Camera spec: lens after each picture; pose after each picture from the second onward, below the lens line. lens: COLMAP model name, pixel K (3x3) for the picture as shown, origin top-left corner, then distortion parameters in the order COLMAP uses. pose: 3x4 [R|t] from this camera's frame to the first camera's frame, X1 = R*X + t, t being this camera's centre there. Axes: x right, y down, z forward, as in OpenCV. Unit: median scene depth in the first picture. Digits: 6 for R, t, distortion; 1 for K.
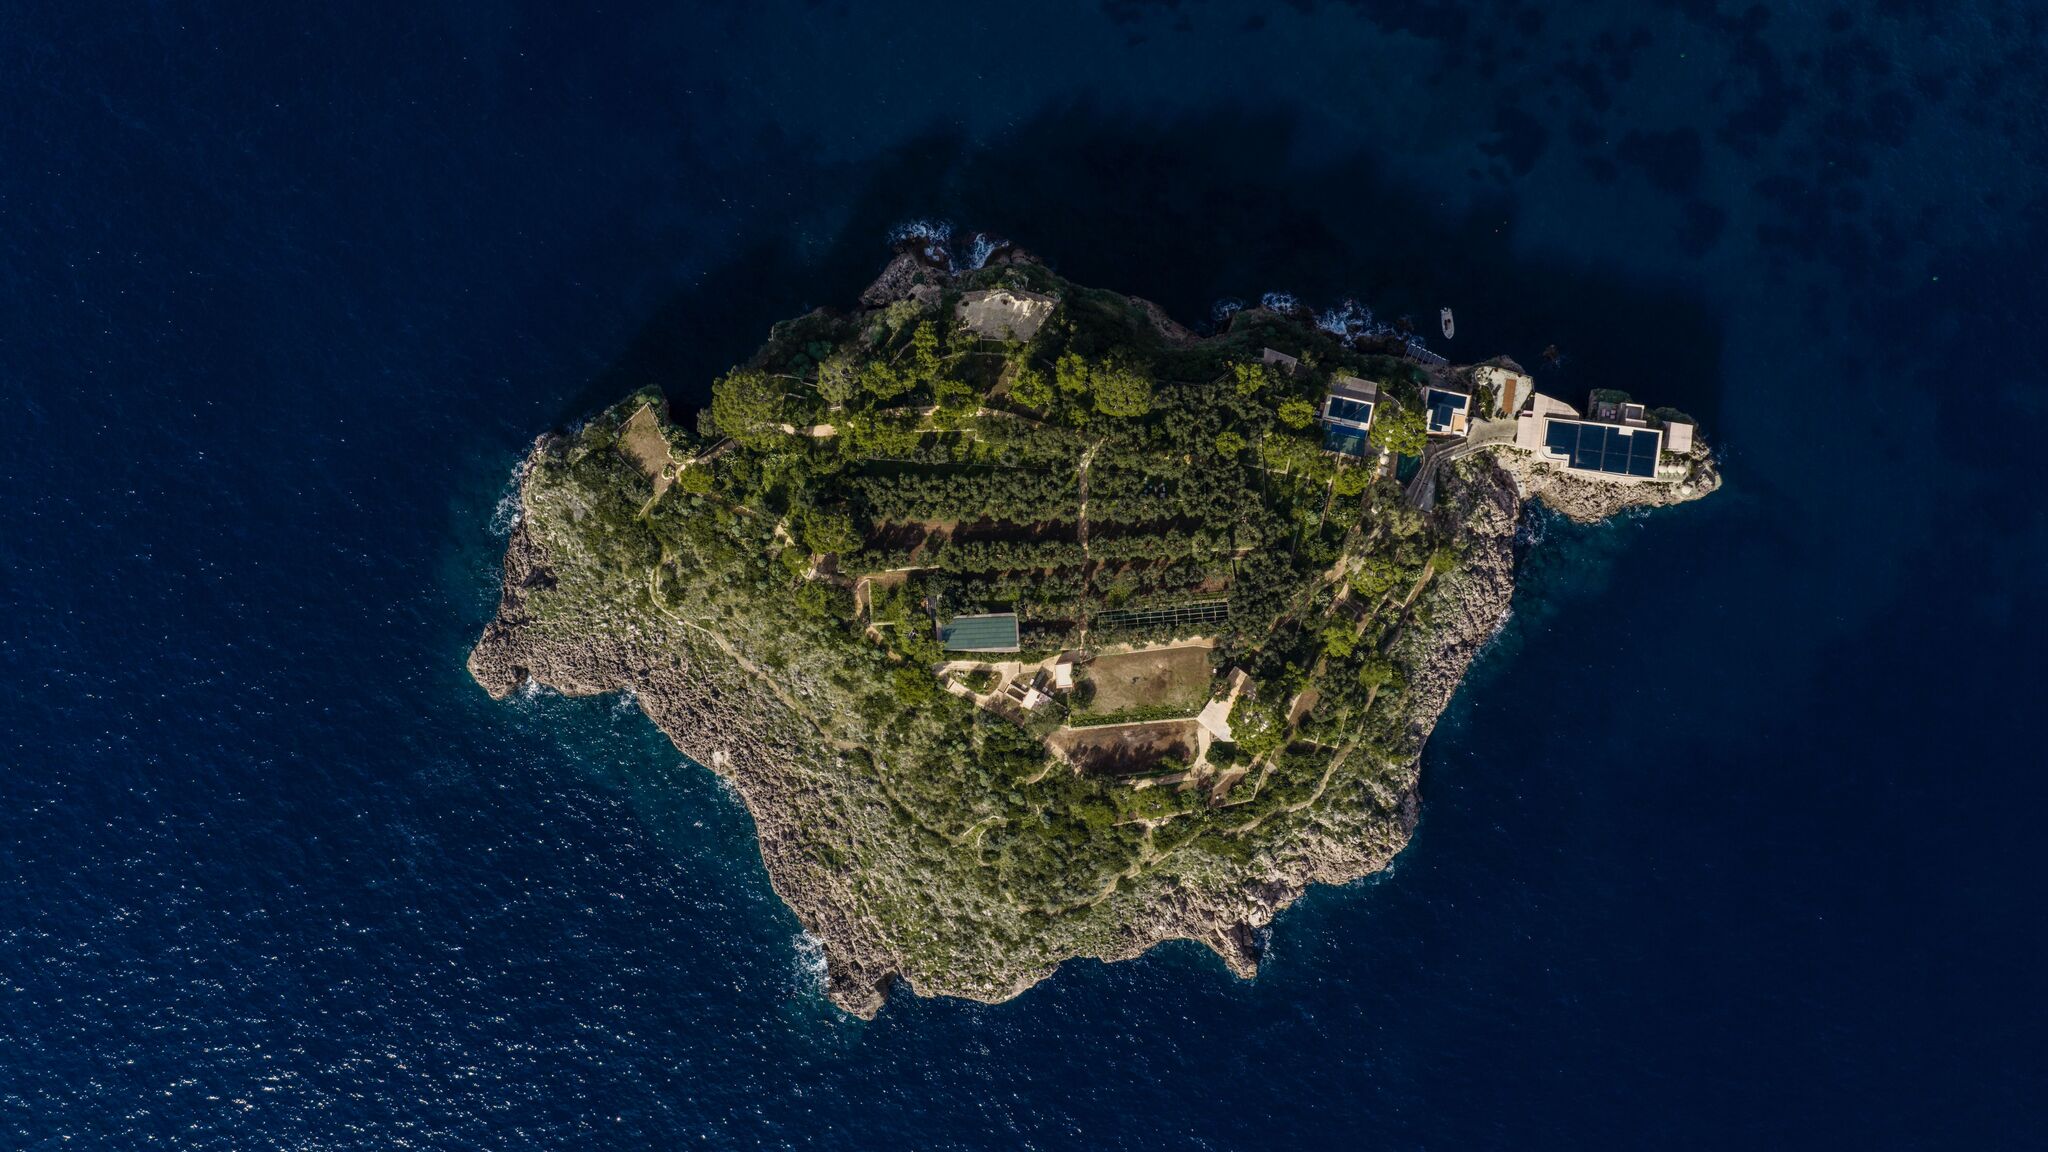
lens RADIAL K [[1741.9, 0, 1025.5], [0, 1741.9, 593.8], [0, 0, 1]] dist [0.013371, -0.003898]
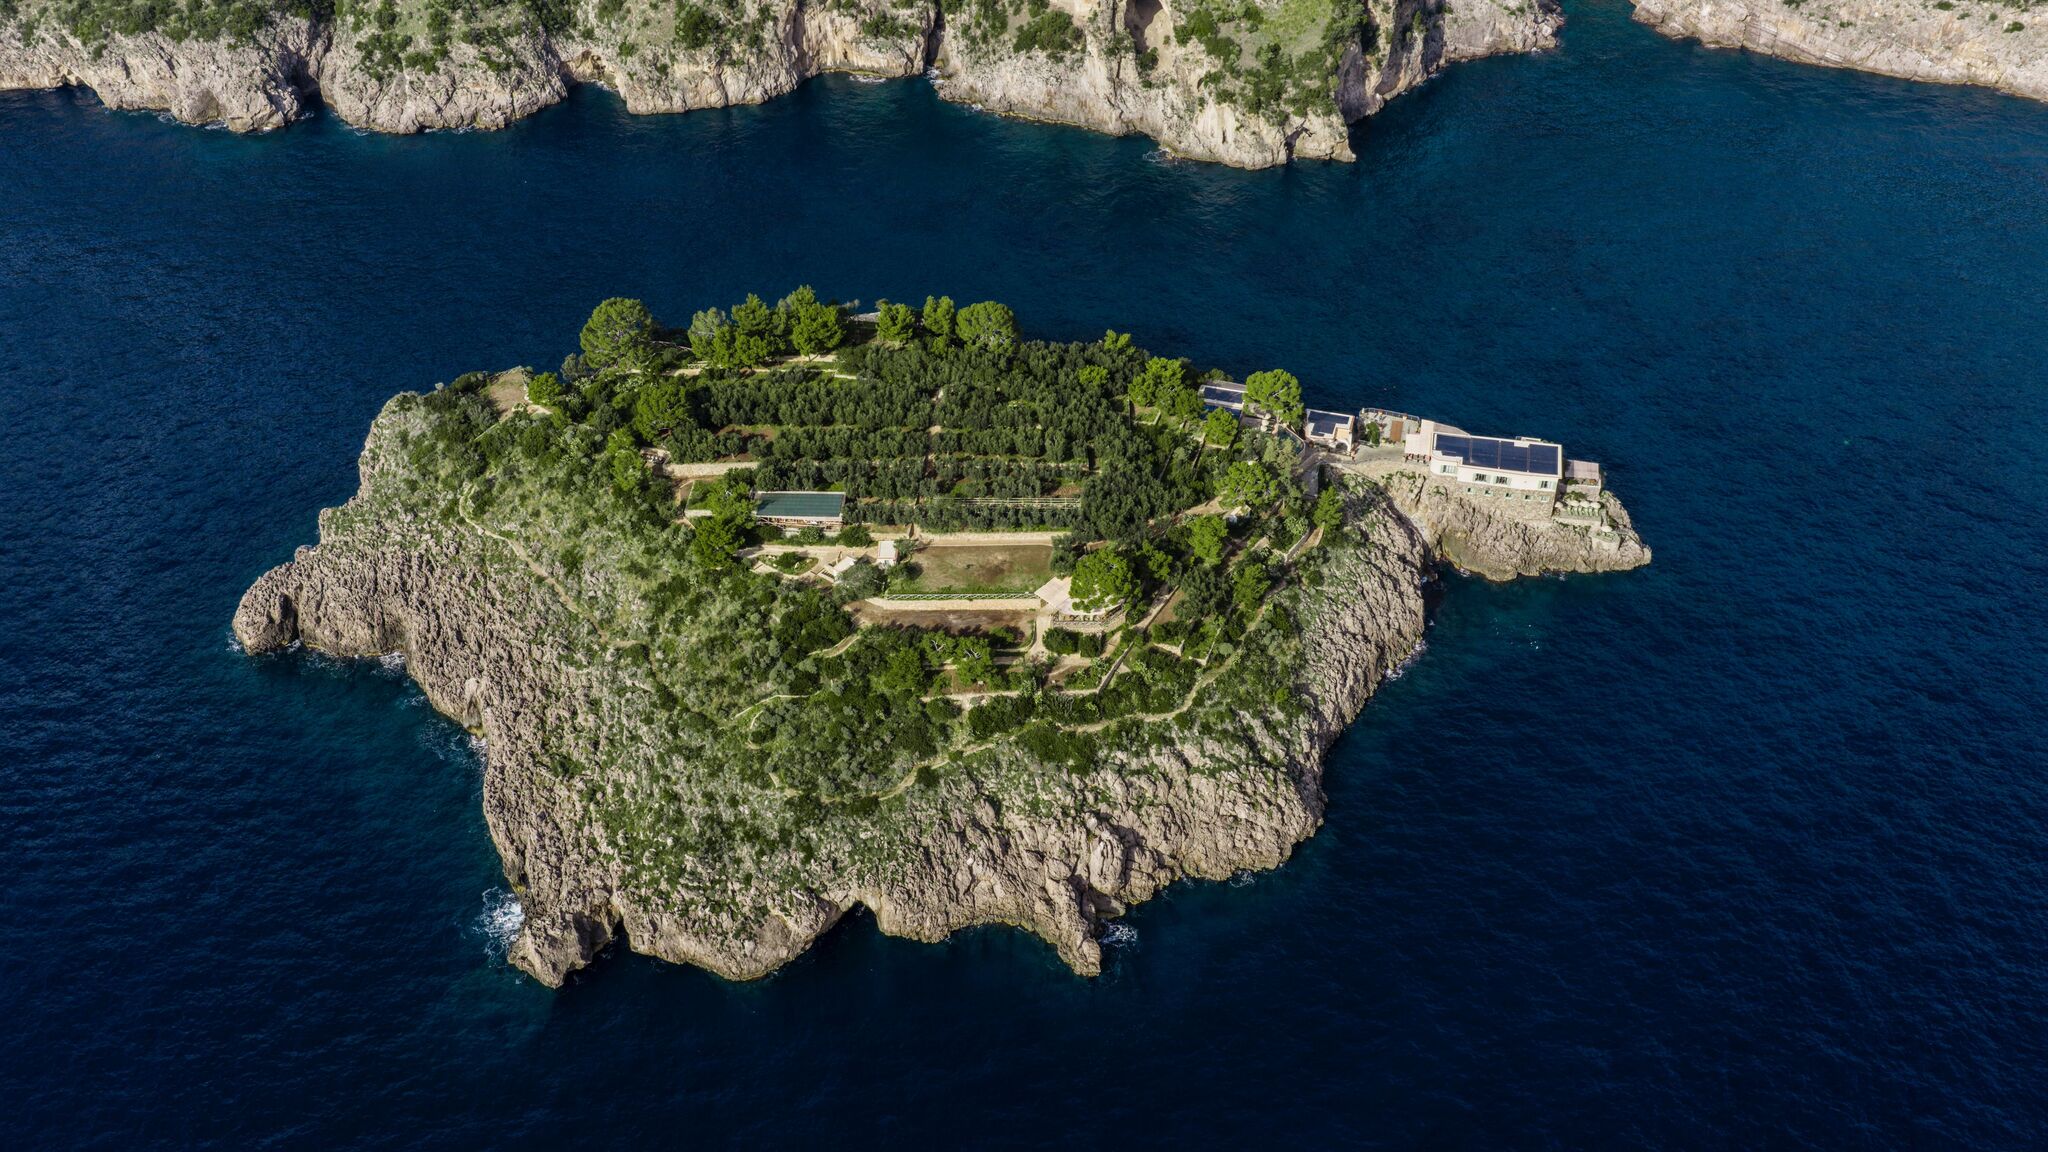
lens RADIAL K [[1741.9, 0, 1025.5], [0, 1741.9, 593.8], [0, 0, 1]] dist [0.013371, -0.003898]
pose [[0.994824, 0.057684, -0.083657, 0.161123], [-0.100882, 0.659445, -0.744953, 0.686919], [0.012196, 0.749537, 0.661850, 0.433607]]
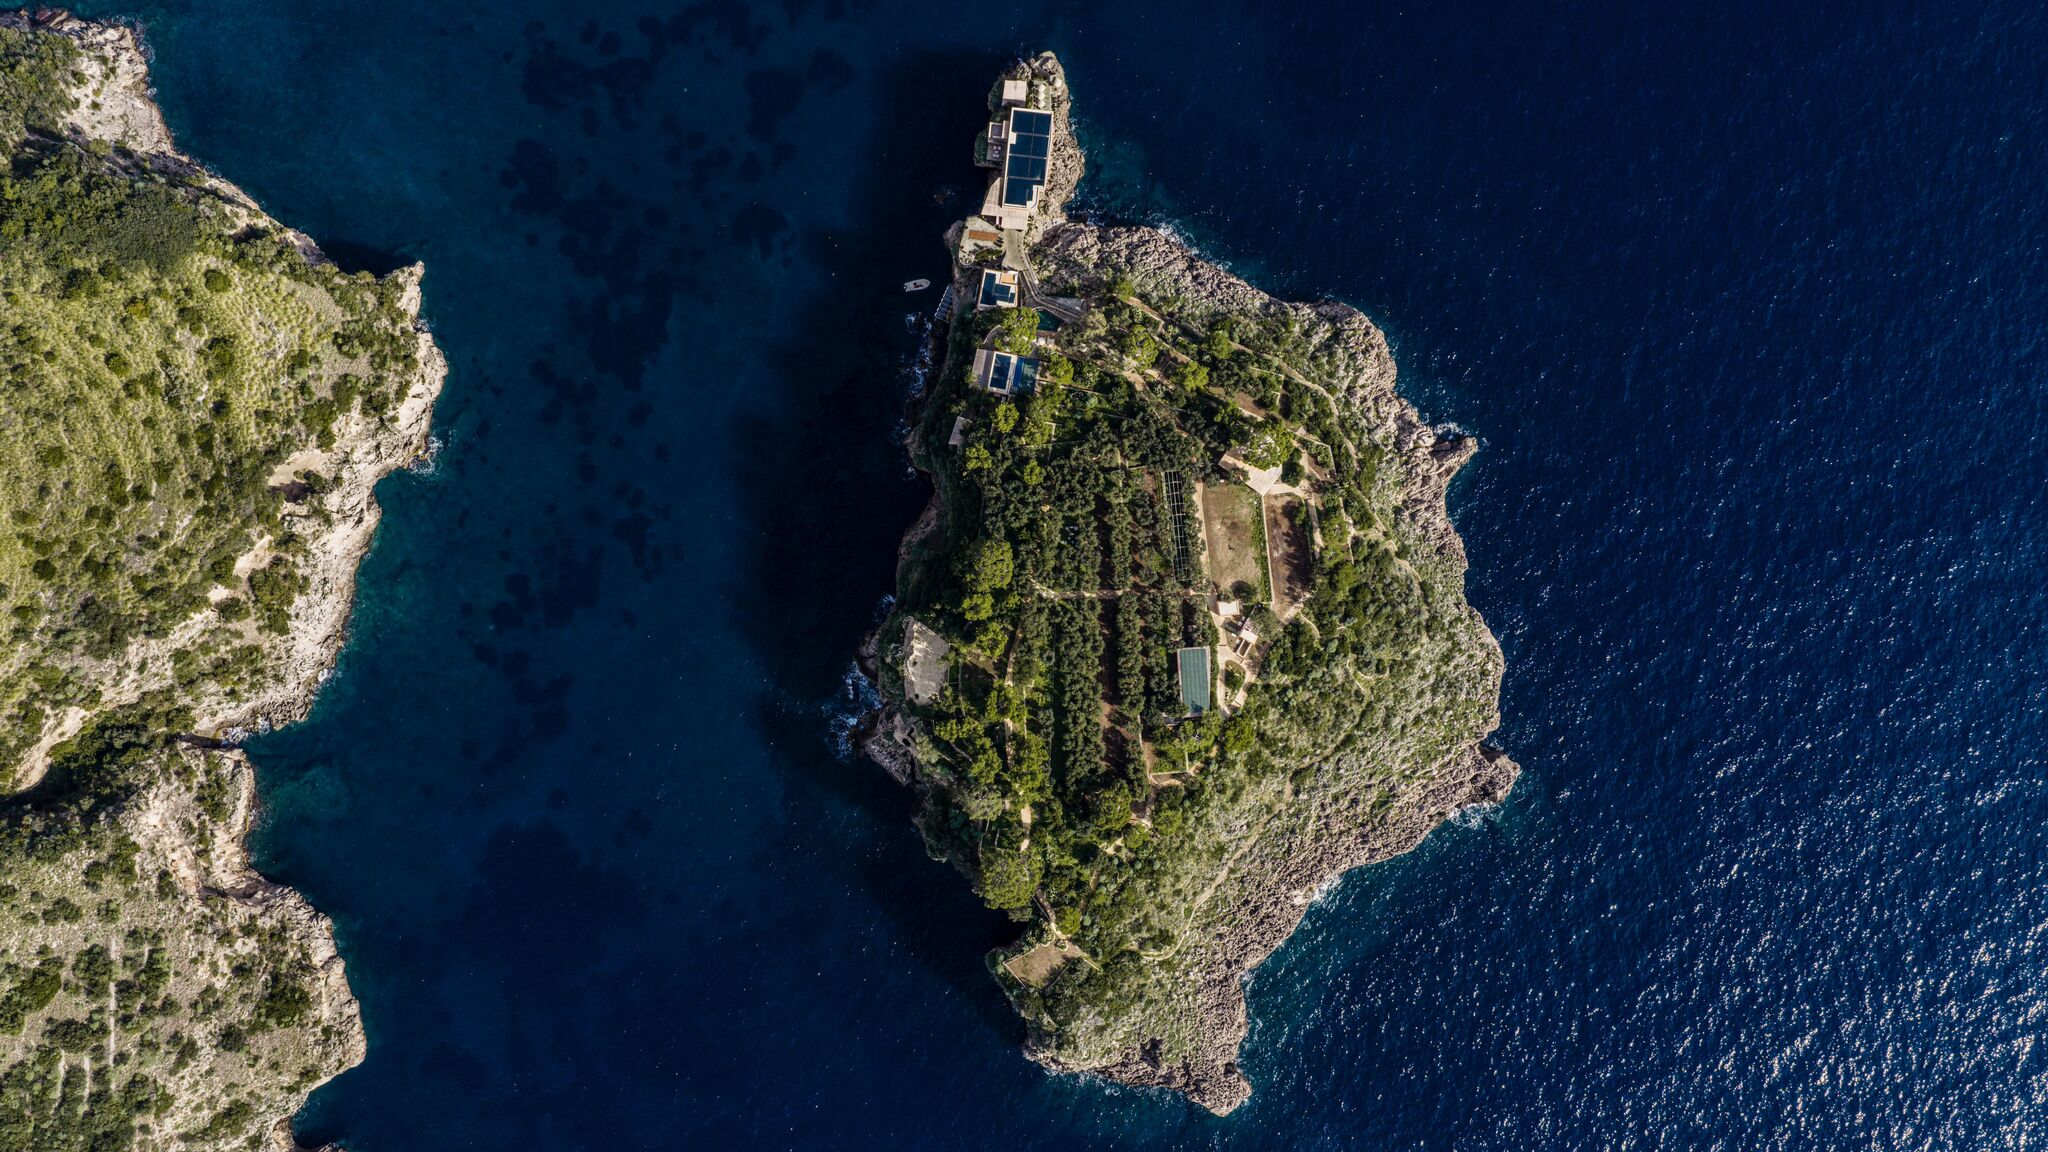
lens RADIAL K [[1741.9, 0, 1025.5], [0, 1741.9, 593.8], [0, 0, 1]] dist [0.013371, -0.003898]
pose [[-0.017315, -0.999815, 0.008359, 0.024012], [0.999830, -0.017368, -0.006234, -0.082227], [0.006378, 0.008250, 0.999946, -0.183042]]
